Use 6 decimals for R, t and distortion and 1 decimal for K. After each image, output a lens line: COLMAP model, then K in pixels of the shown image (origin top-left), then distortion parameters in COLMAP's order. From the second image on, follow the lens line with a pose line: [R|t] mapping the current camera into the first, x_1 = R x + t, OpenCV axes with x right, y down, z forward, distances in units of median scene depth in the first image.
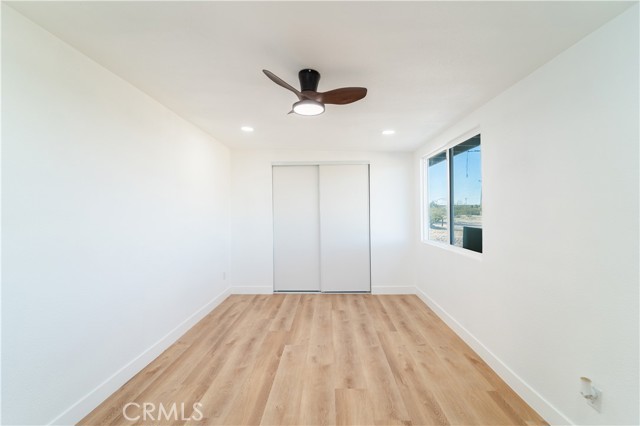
lens RADIAL K [[268.7, 0, 320.0], [0, 268.7, 213.0], [0, 0, 1]] dist [-0.001308, -0.000266]
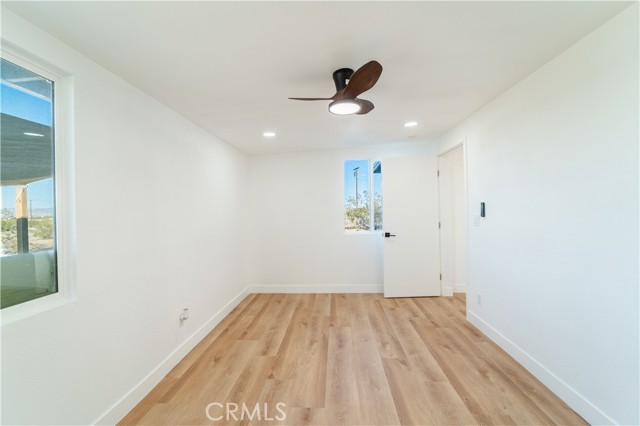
lens RADIAL K [[268.7, 0, 320.0], [0, 268.7, 213.0], [0, 0, 1]] dist [-0.001308, -0.000266]
pose [[-0.999365, 0.024445, 0.025928, 0.033827], [0.024706, 0.999647, 0.009784, -0.010530], [-0.025680, 0.010418, -0.999616, 2.036580]]
